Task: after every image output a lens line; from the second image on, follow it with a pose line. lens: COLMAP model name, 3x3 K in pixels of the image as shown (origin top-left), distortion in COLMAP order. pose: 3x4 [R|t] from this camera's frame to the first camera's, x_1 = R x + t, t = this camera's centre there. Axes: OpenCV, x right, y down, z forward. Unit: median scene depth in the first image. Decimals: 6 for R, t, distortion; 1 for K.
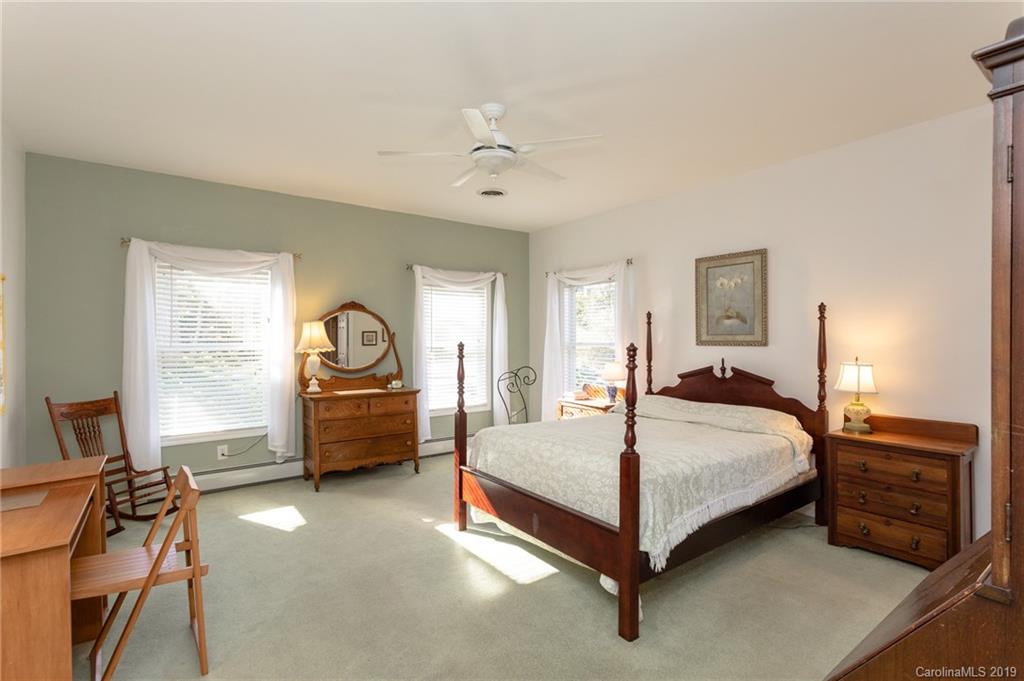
lens RADIAL K [[477.2, 0, 515.9], [0, 477.2, 341.8], [0, 0, 1]] dist [-0.002019, 0.000416]
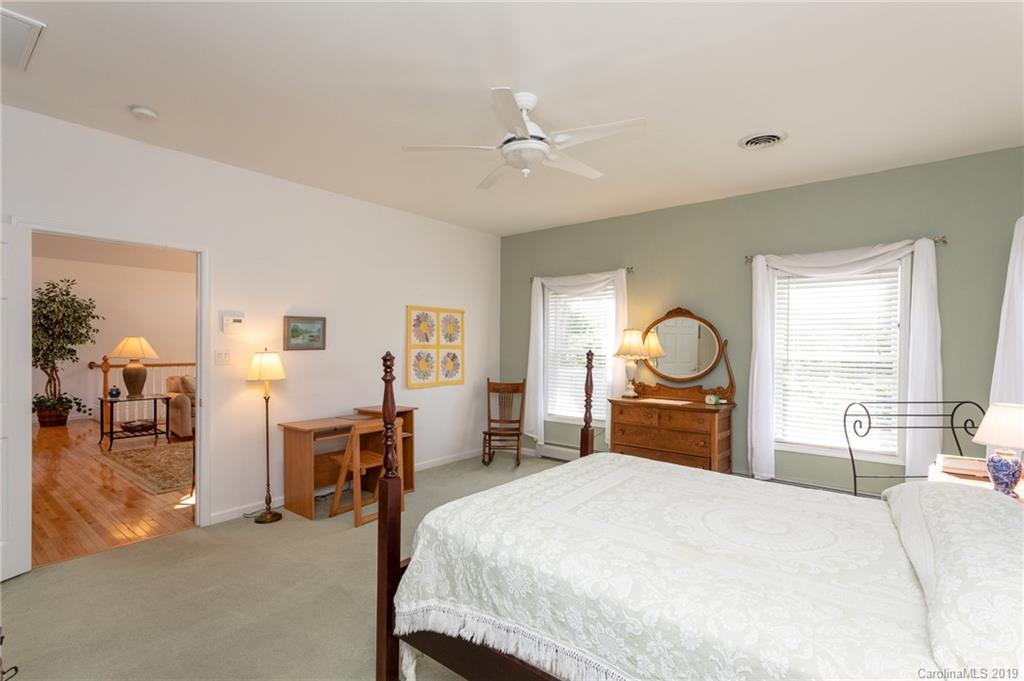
lens RADIAL K [[485.3, 0, 512.1], [0, 485.3, 345.5], [0, 0, 1]] dist [0.002020, 0.000875]
pose [[0.251864, 0.007918, -0.967730, 0.636960], [-0.014938, 0.999879, 0.004294, -0.009155], [0.967647, 0.013374, 0.251952, 0.542052]]
